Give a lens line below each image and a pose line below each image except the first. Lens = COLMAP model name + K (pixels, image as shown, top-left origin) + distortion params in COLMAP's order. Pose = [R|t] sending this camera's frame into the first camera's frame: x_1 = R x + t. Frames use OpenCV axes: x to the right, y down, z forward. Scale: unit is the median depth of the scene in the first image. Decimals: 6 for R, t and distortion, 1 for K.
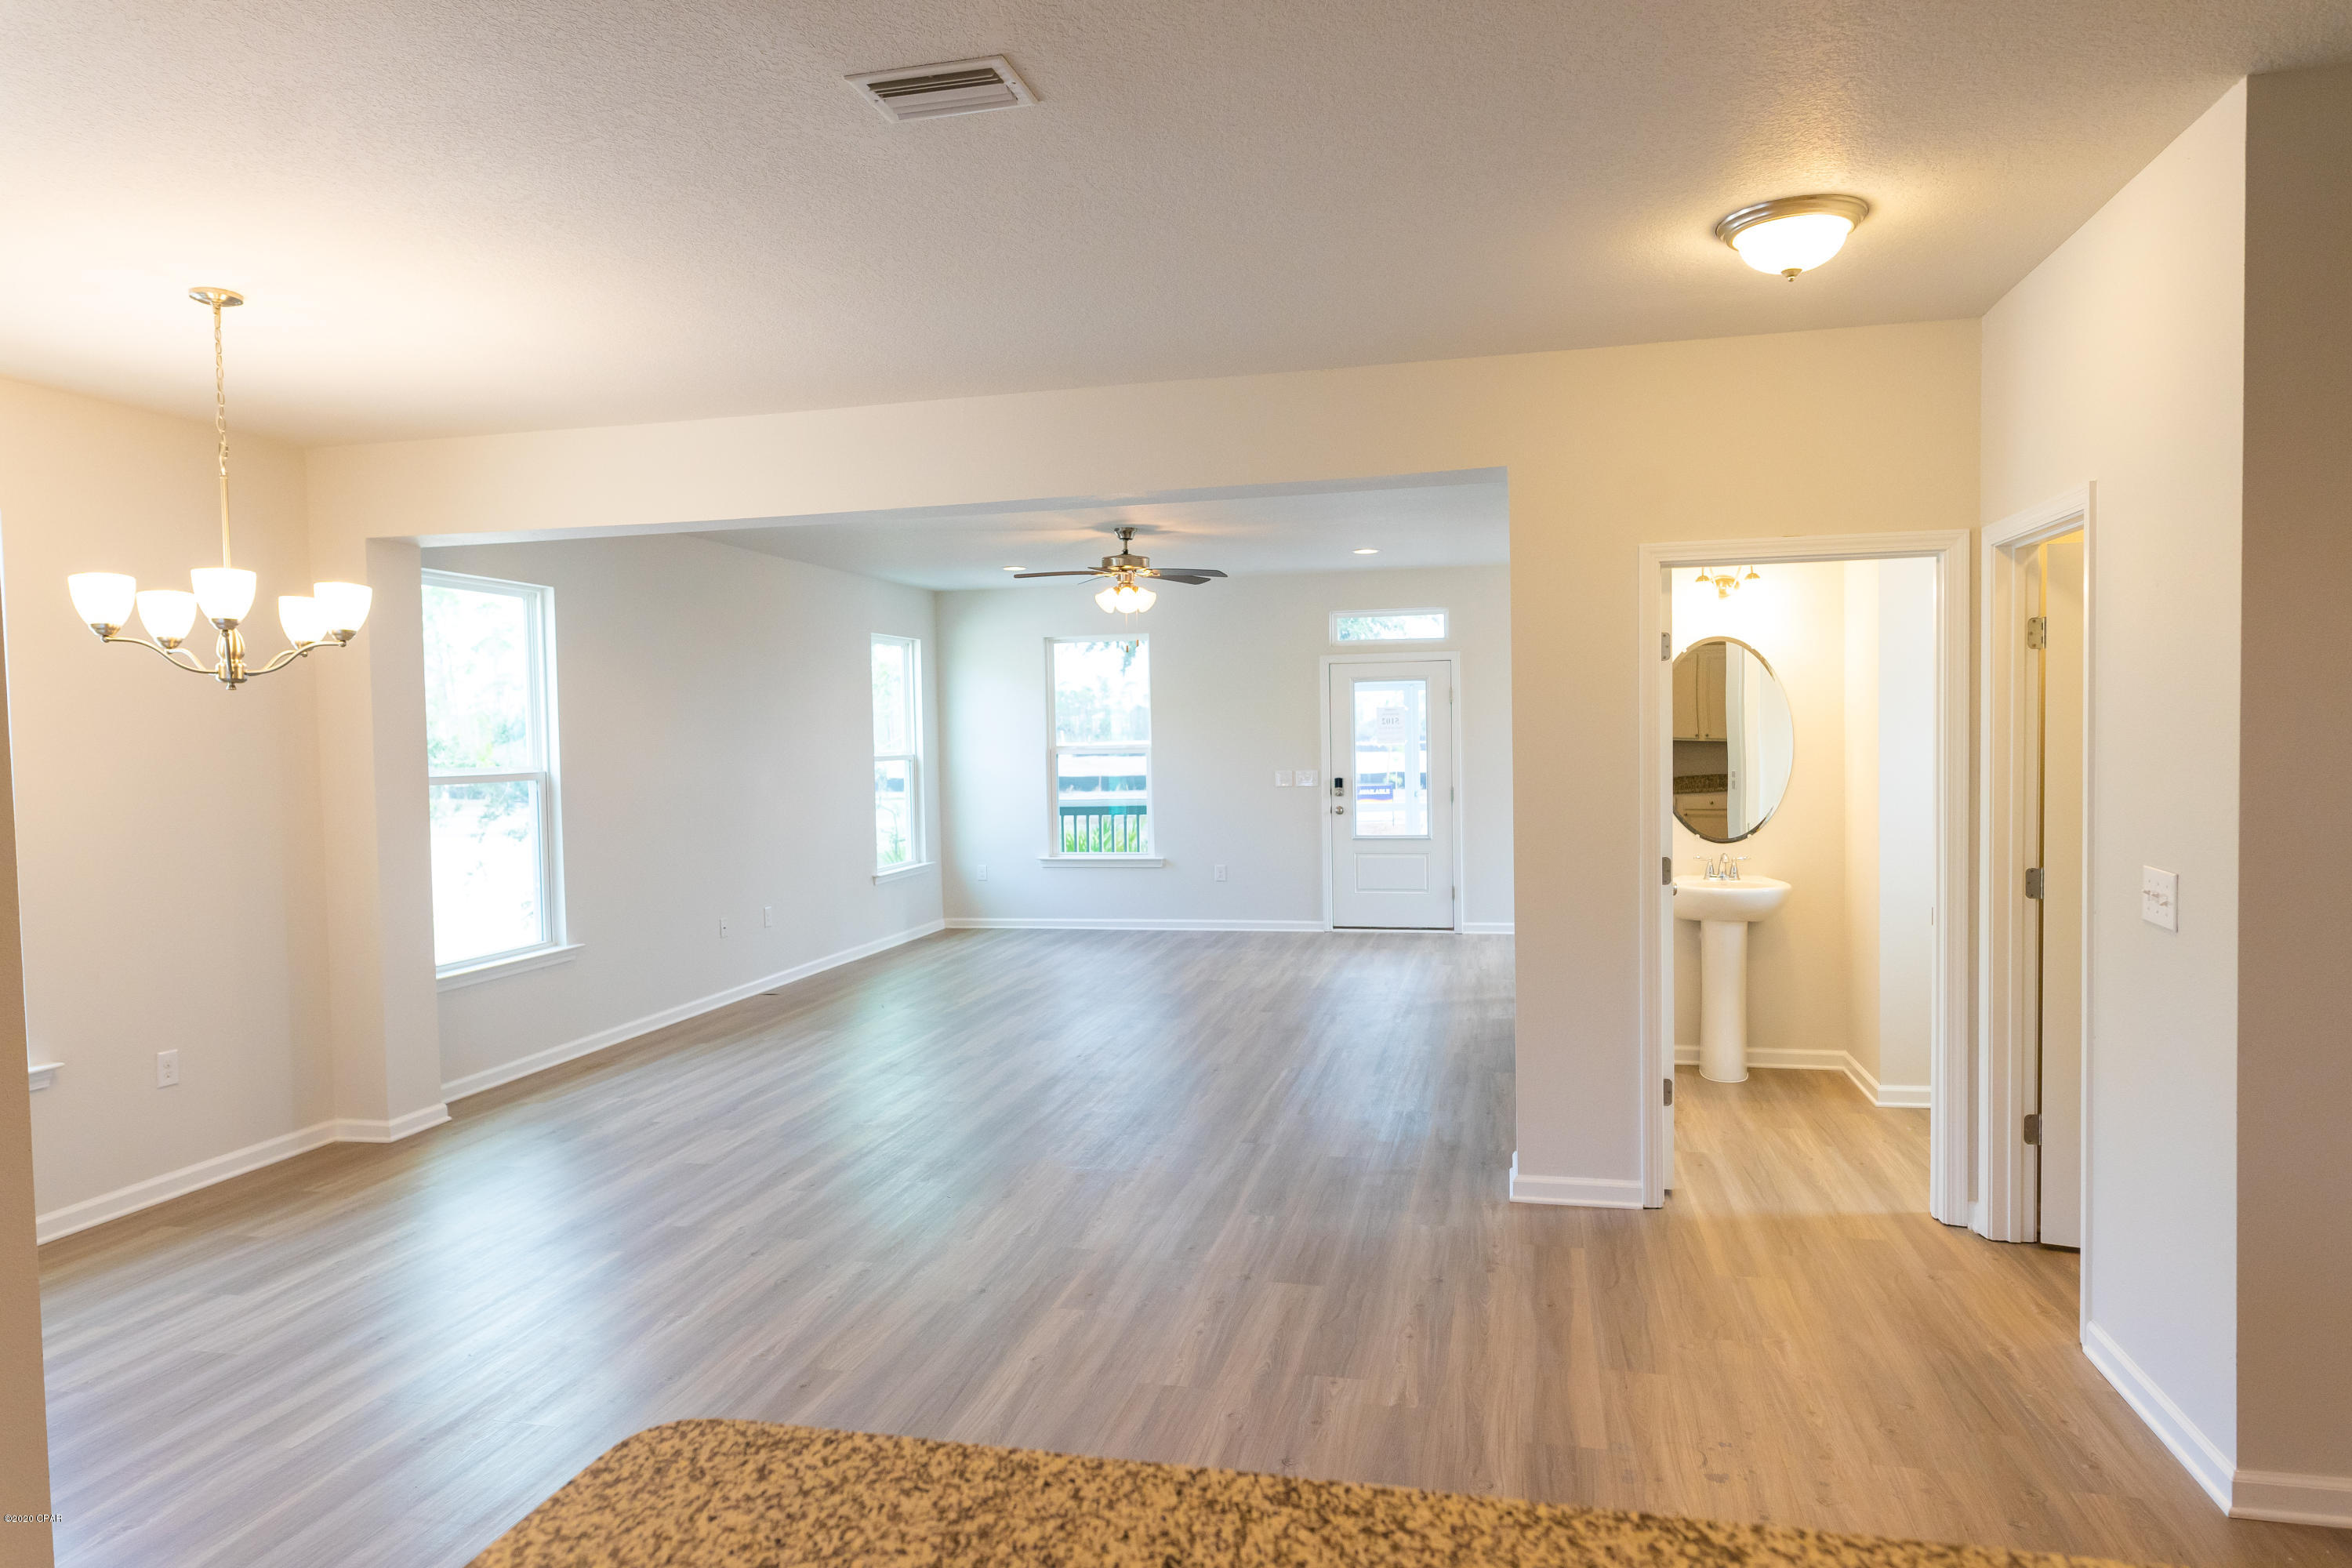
lens RADIAL K [[1441.7, 0, 1176.0], [0, 1441.7, 784.0], [0, 0, 1]] dist [0.002221, 0.000503]
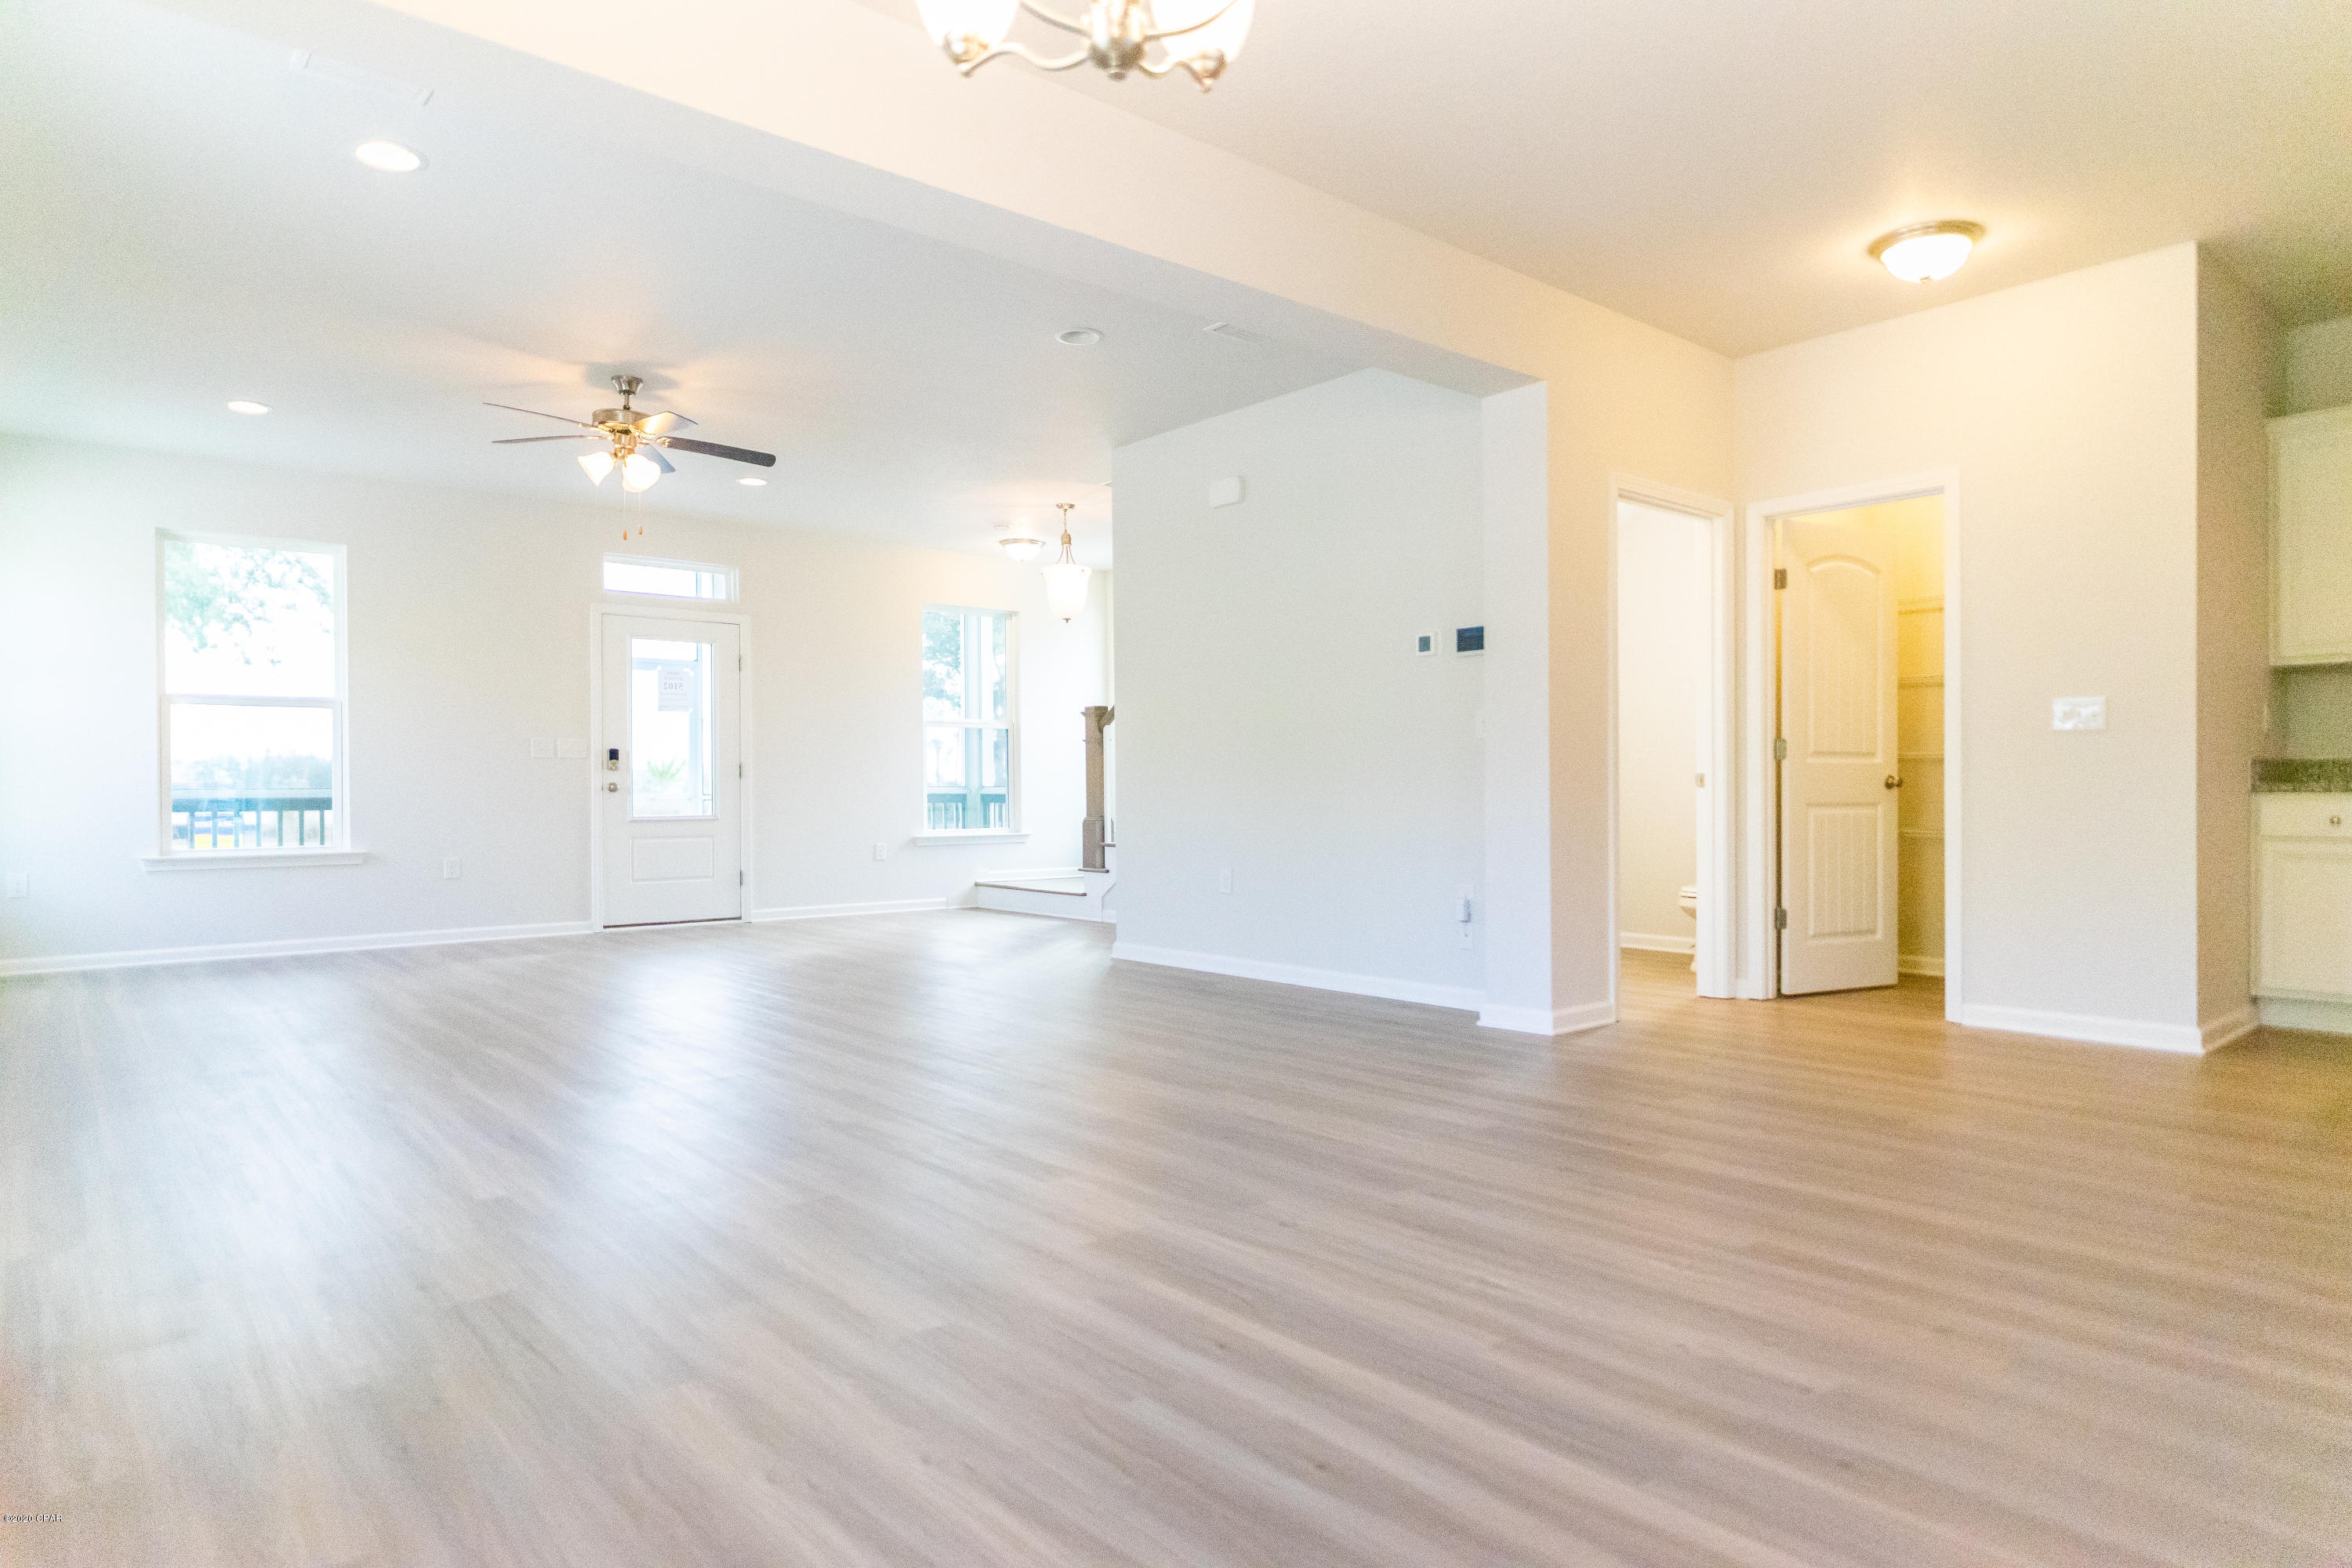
lens RADIAL K [[1368.1, 0, 1176.0], [0, 1368.1, 784.0], [0, 0, 1]] dist [0.000486, 0.000196]
pose [[0.583437, 0.022259, 0.811853, -0.346566], [0.021973, 0.998826, -0.043175, 0.058491], [-0.811861, 0.043029, 0.582263, 0.266685]]
